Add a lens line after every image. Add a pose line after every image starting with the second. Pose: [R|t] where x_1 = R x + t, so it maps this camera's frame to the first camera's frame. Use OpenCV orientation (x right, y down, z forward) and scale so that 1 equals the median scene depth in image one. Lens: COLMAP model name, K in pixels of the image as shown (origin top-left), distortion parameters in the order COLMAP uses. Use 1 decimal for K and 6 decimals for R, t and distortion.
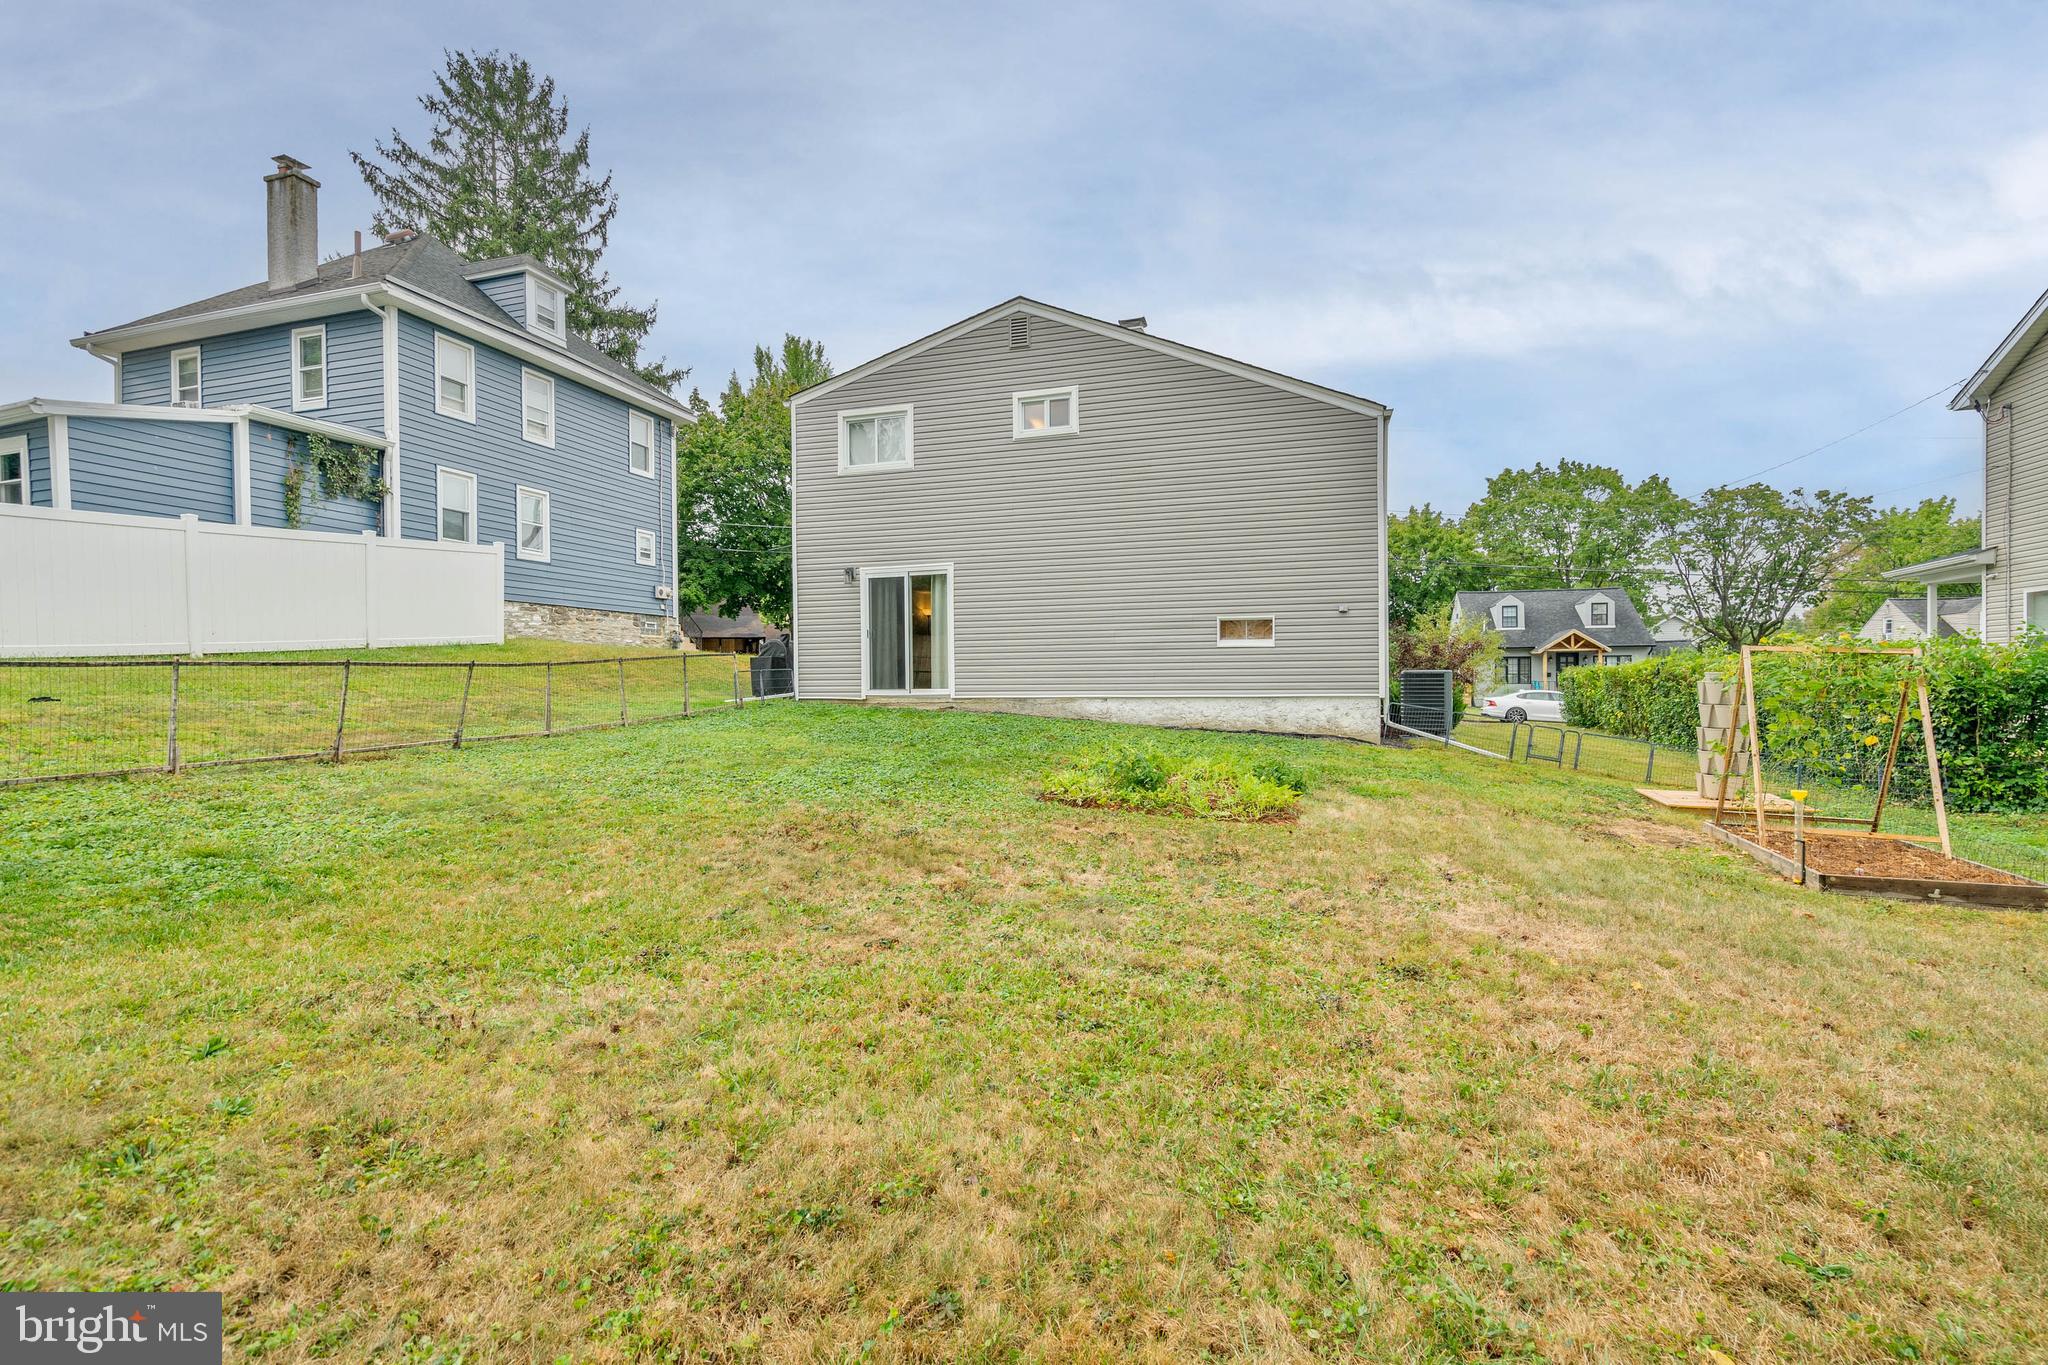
lens RADIAL K [[936.4, 0, 1023.8], [0, 936.4, 688.8], [0, 0, 1]] dist [-0.001865, 0.000704]
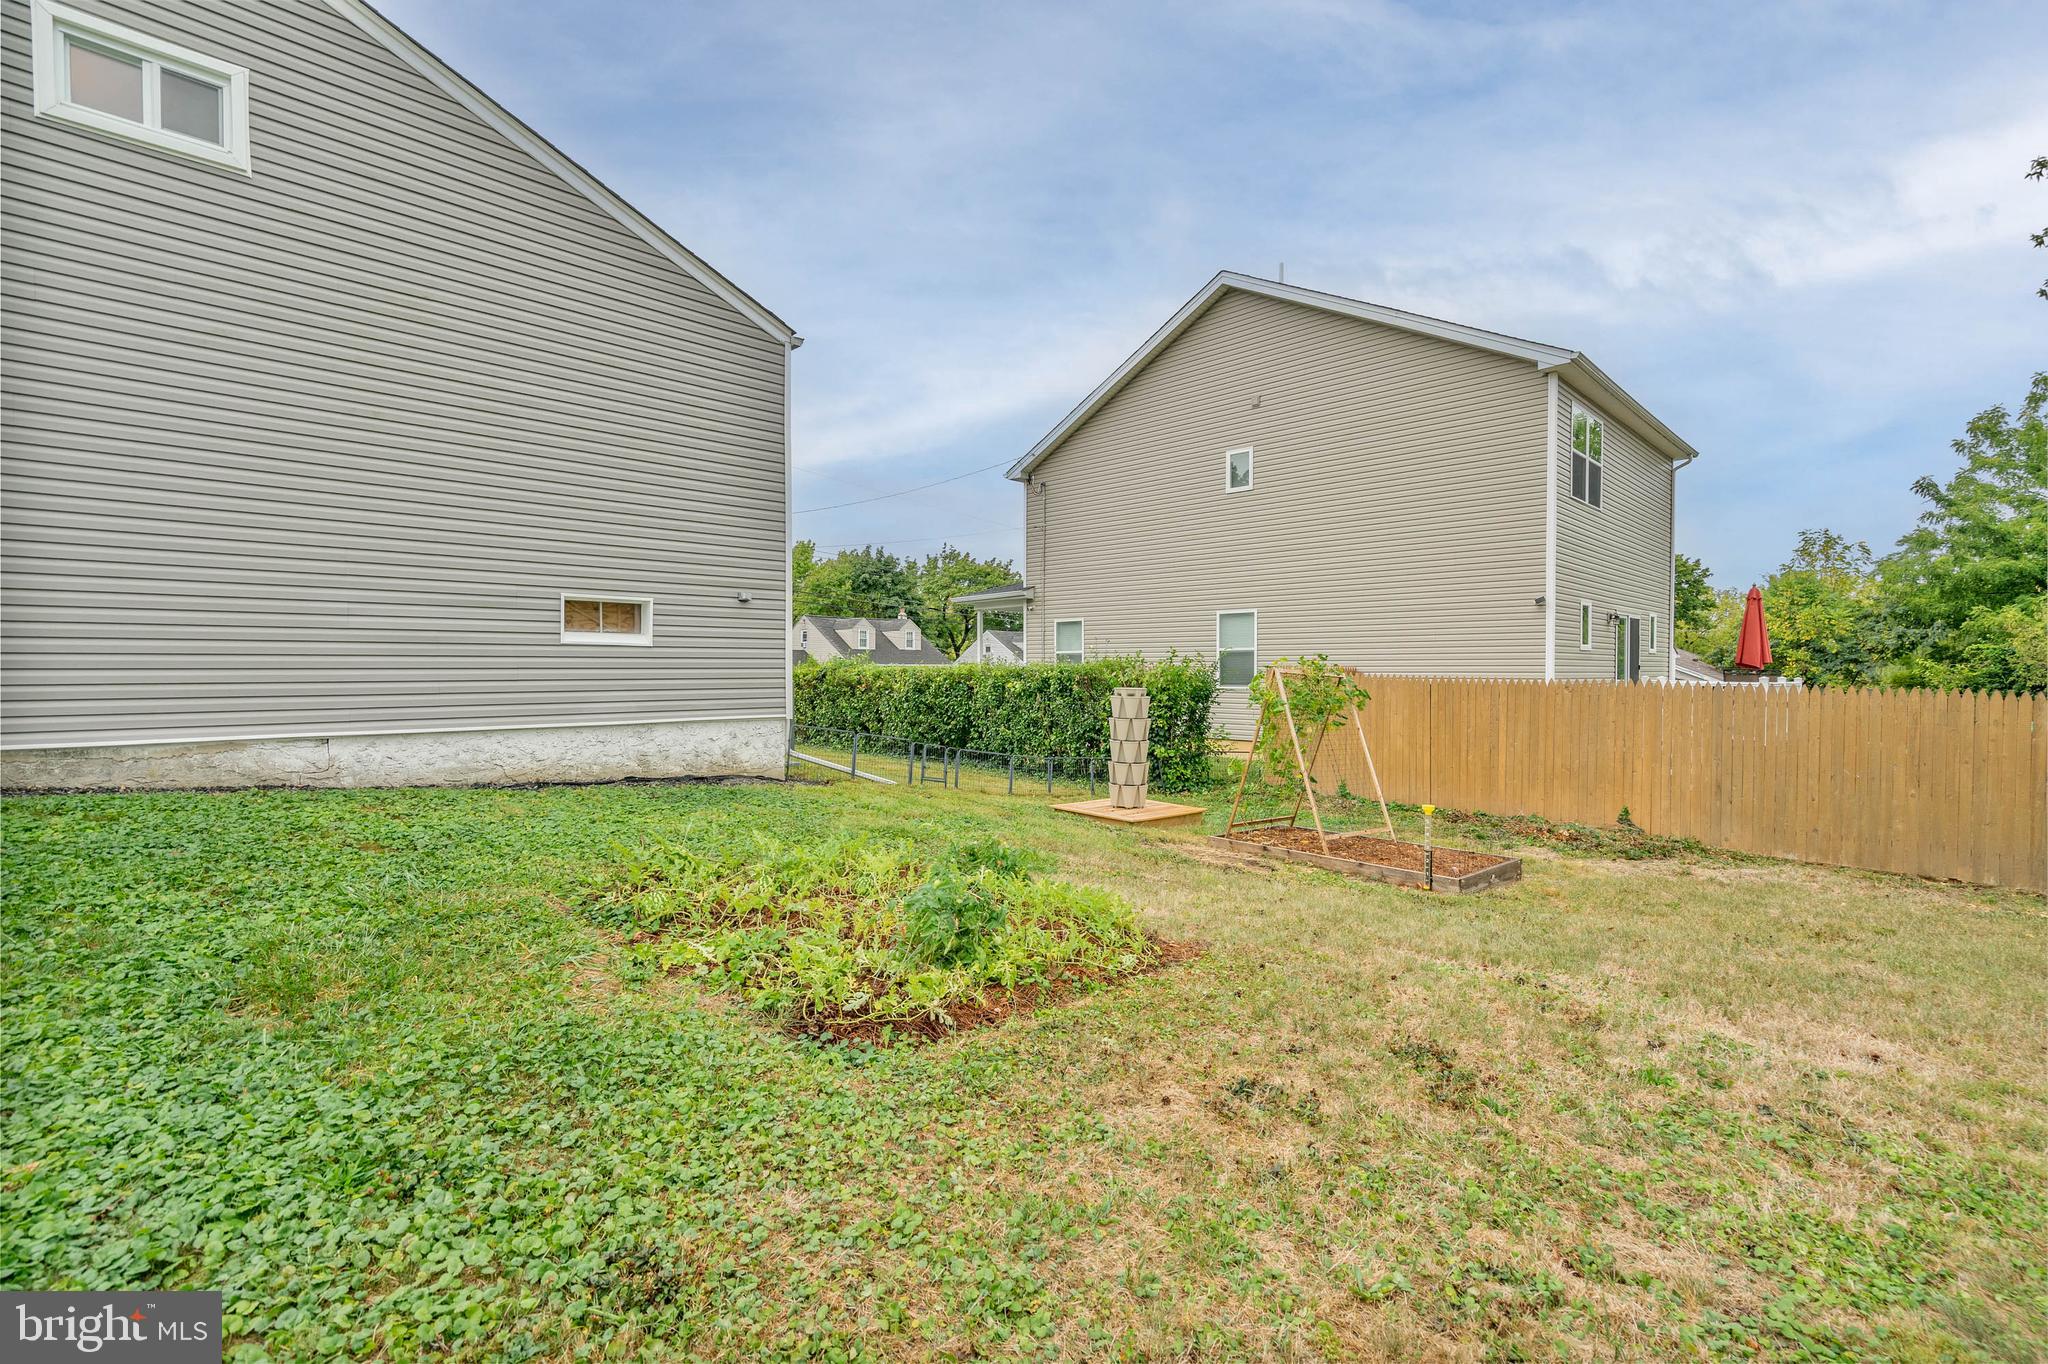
lens RADIAL K [[936.4, 0, 1023.8], [0, 936.4, 688.3], [0, 0, 1]] dist [-0.001865, 0.000704]
pose [[0.455923, -0.009360, 0.889970, -0.191393], [0.005362, 0.999955, 0.007769, -0.019035], [-0.890003, 0.001230, 0.455953, 0.464930]]
